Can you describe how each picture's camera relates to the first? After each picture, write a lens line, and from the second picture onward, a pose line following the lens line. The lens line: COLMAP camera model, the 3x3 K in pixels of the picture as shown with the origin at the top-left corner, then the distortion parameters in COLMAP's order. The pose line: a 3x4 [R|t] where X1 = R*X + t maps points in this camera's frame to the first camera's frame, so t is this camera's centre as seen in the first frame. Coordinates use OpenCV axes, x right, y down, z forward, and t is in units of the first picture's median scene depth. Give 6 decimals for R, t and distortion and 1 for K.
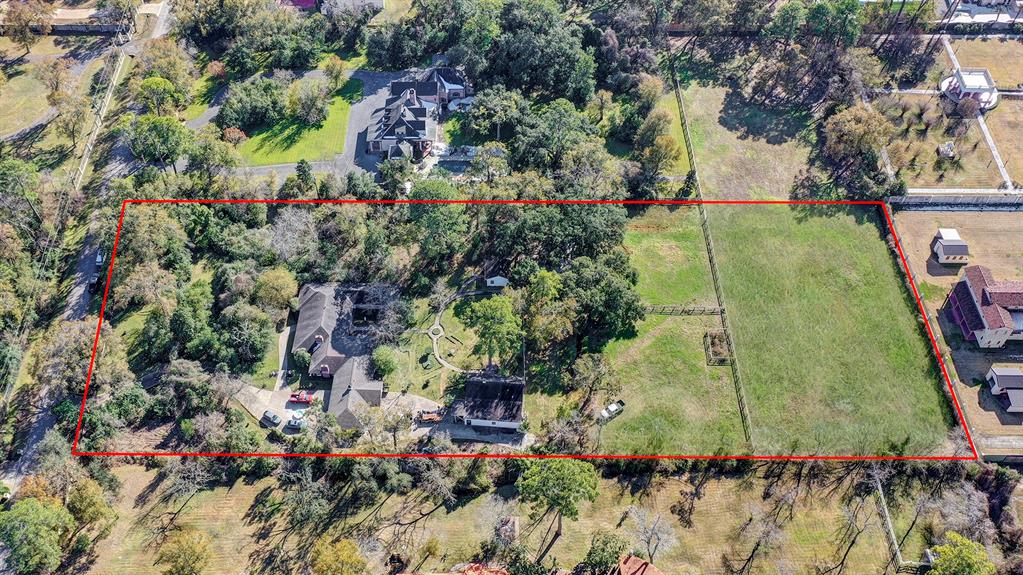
lens RADIAL K [[875.0, 0, 494.7], [0, 875.0, 287.4], [0, 0, 1]] dist [-0.001502, -0.000487]
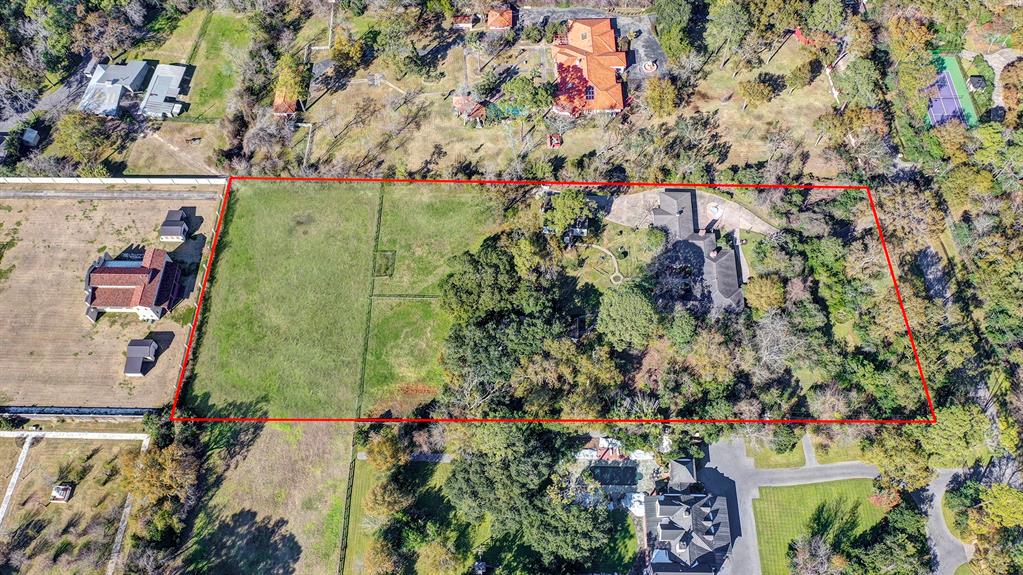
lens RADIAL K [[875.0, 0, 494.7], [0, 875.0, 287.4], [0, 0, 1]] dist [-0.001502, -0.000487]
pose [[-0.998981, 0.006979, 0.044595, 0.042864], [0.039559, -0.340419, 0.939441, -1.009486], [0.021737, 0.940248, 0.339796, 0.575003]]
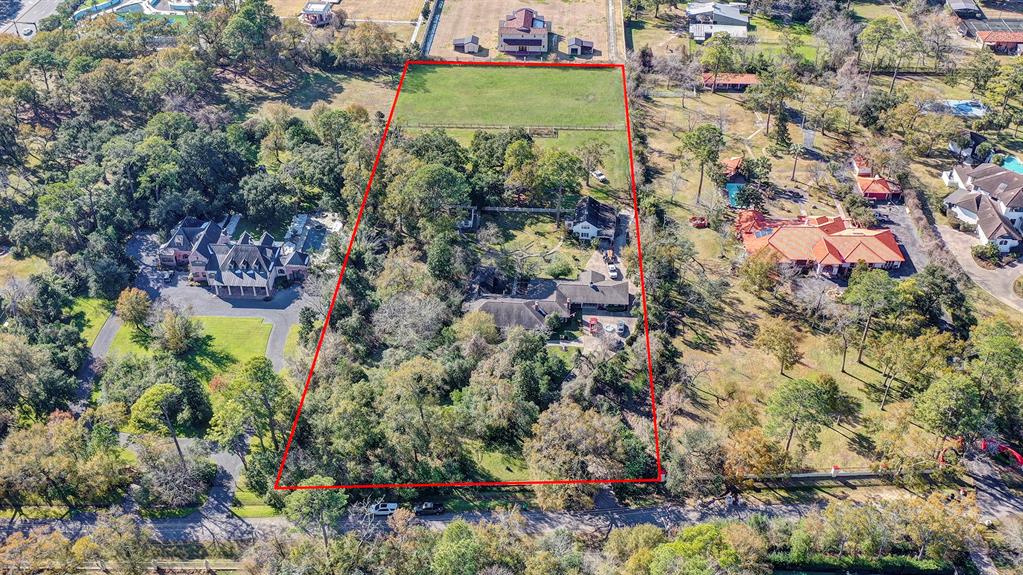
lens RADIAL K [[907.8, 0, 492.1], [0, 907.8, 287.8], [0, 0, 1]] dist [-0.003827, -0.001408]
pose [[0.061787, -0.625419, 0.777839, -0.957624], [0.779792, 0.516686, 0.353498, -0.351446], [-0.622983, 0.584711, 0.519621, 0.412408]]
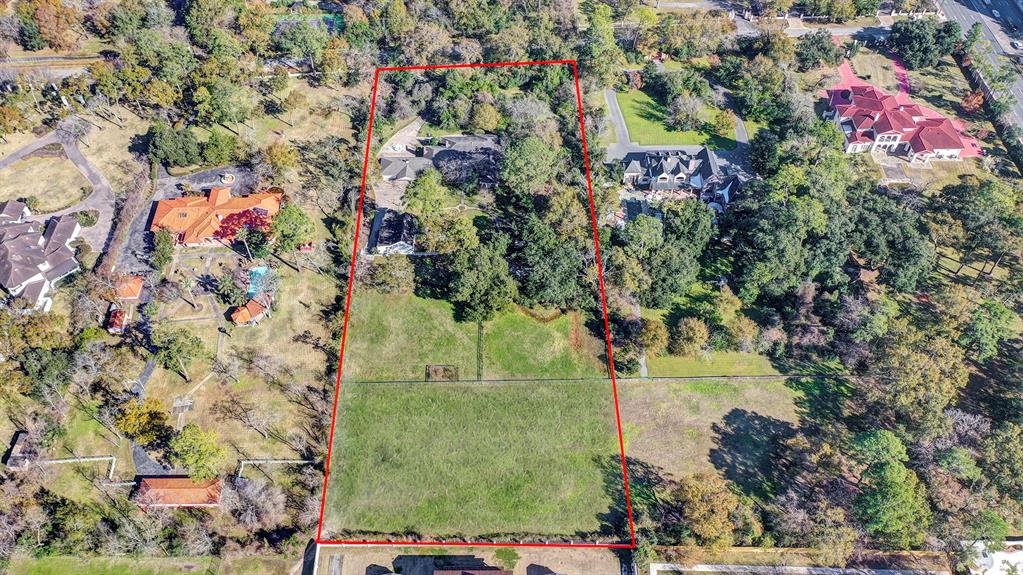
lens RADIAL K [[875.0, 0, 494.7], [0, 875.0, 287.4], [0, 0, 1]] dist [-0.001502, -0.000487]
pose [[0.017237, 0.773626, -0.633408, 0.868384], [-0.768503, 0.415508, 0.486576, -0.583433], [0.639614, 0.478388, 0.601696, 0.240361]]
